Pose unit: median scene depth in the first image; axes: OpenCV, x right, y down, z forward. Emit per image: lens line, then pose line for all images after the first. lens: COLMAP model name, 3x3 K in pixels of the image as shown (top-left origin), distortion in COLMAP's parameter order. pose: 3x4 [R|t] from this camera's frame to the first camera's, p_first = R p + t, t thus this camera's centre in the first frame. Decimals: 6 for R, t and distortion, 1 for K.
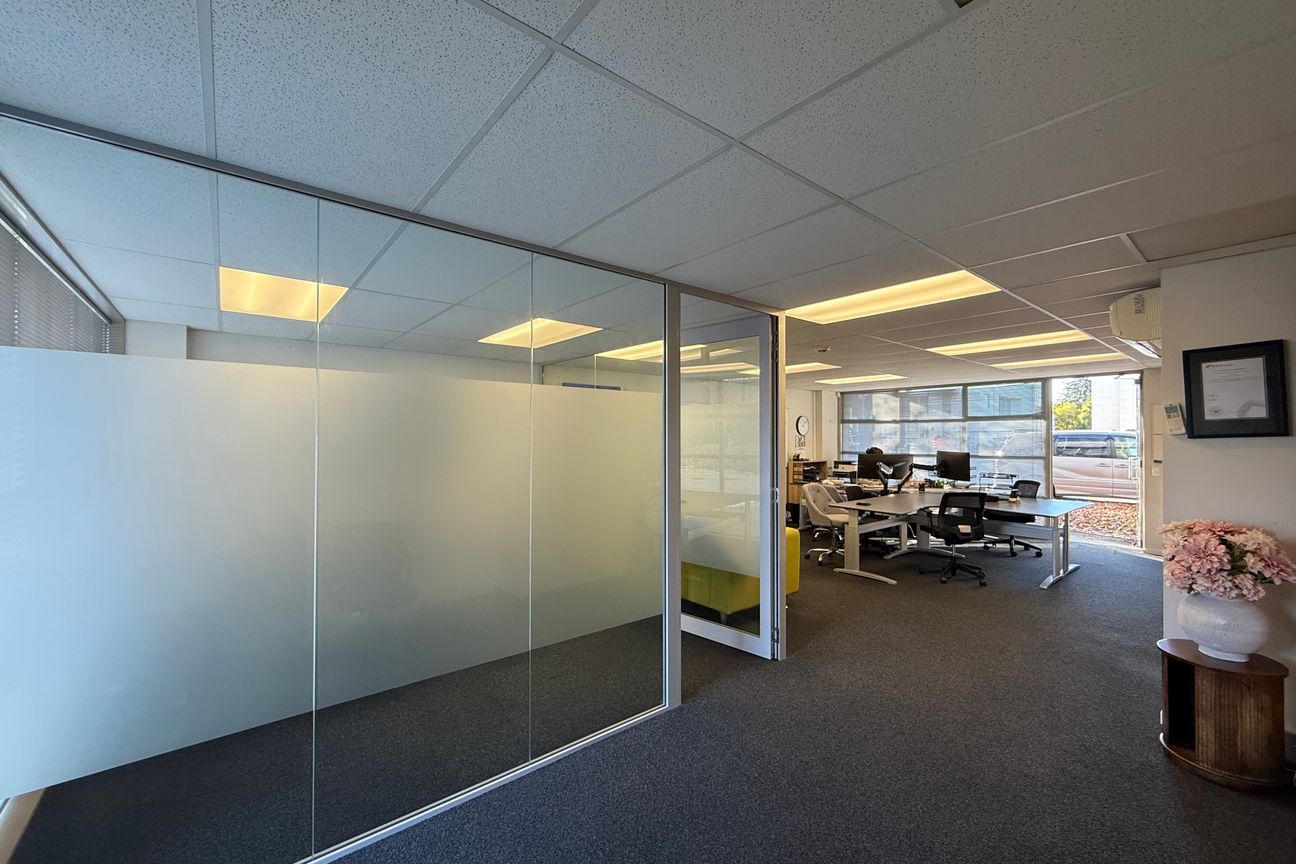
lens RADIAL K [[514.0, 0, 645.9], [0, 514.0, 431.4], [0, 0, 1]] dist [0.000865, -0.000083]
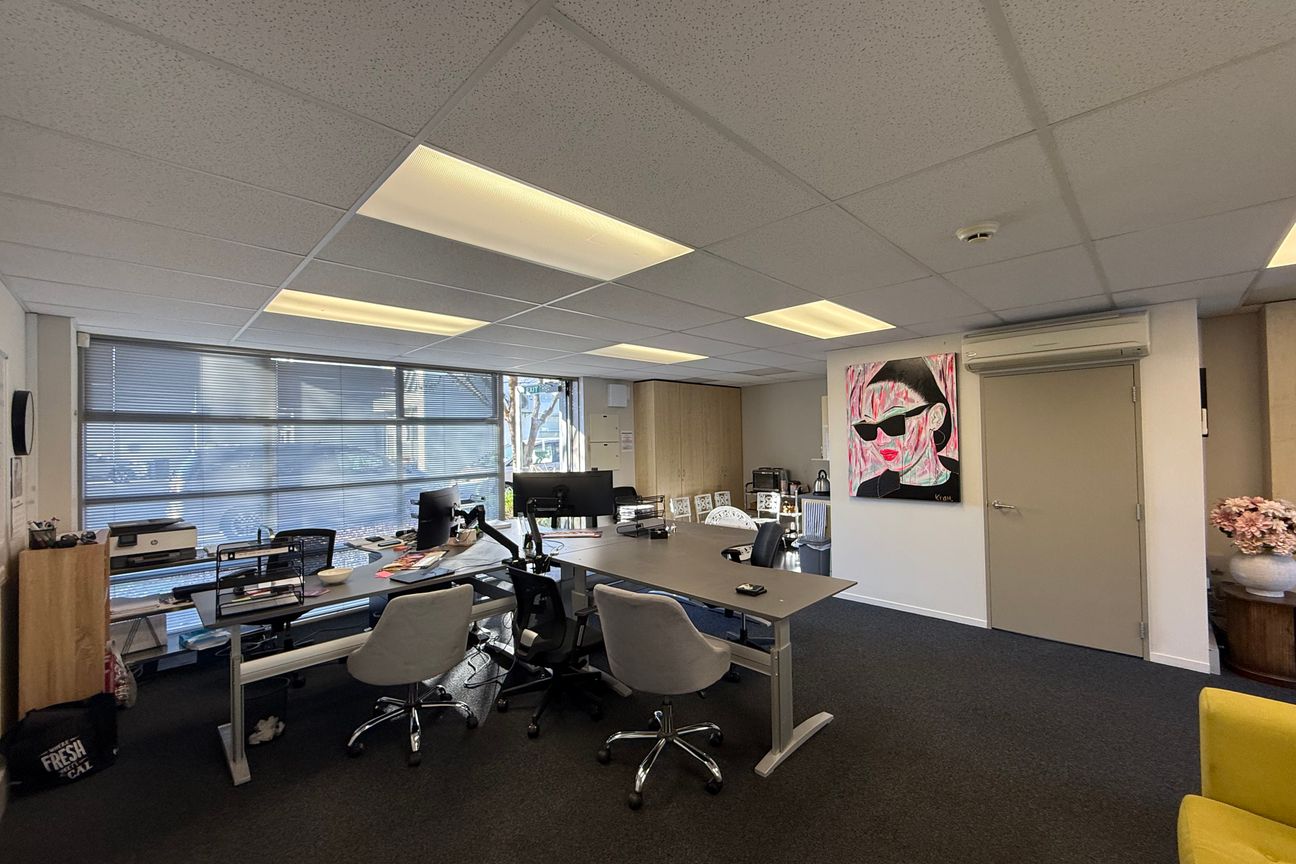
lens RADIAL K [[514.0, 0, 650.1], [0, 514.0, 428.9], [0, 0, 1]] dist [0.000865, -0.000083]
pose [[-0.103397, 0.022078, 0.994395, -0.025658], [0.009669, 0.999729, -0.021191, 0.001939], [-0.994593, 0.007424, -0.103582, 0.848910]]
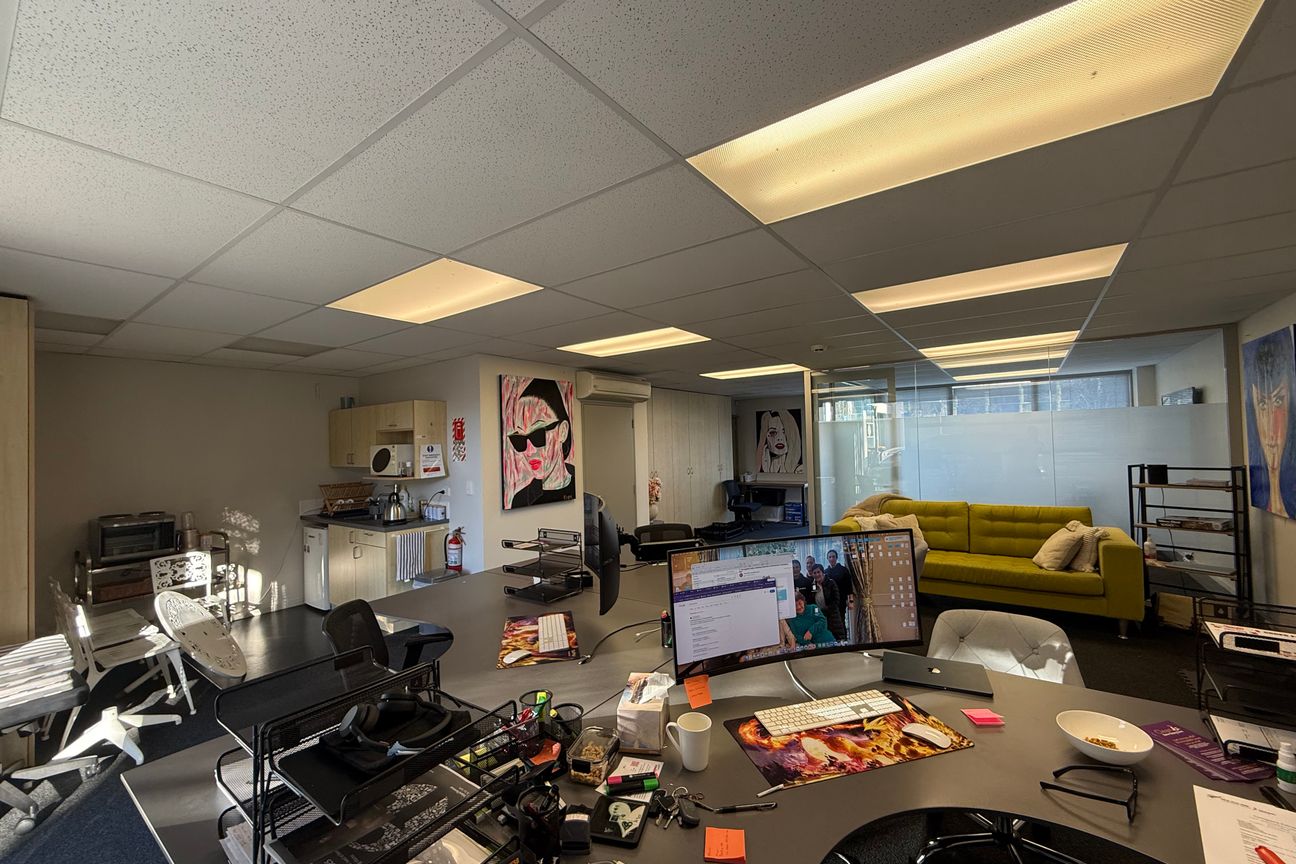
lens RADIAL K [[514.0, 0, 647.6], [0, 514.0, 434.6], [0, 0, 1]] dist [0.000865, -0.000083]
pose [[-0.966152, 0.014770, -0.257551, 0.564124], [0.021417, 0.999505, -0.023023, 0.002311], [0.257084, -0.027760, -0.965990, 1.169810]]
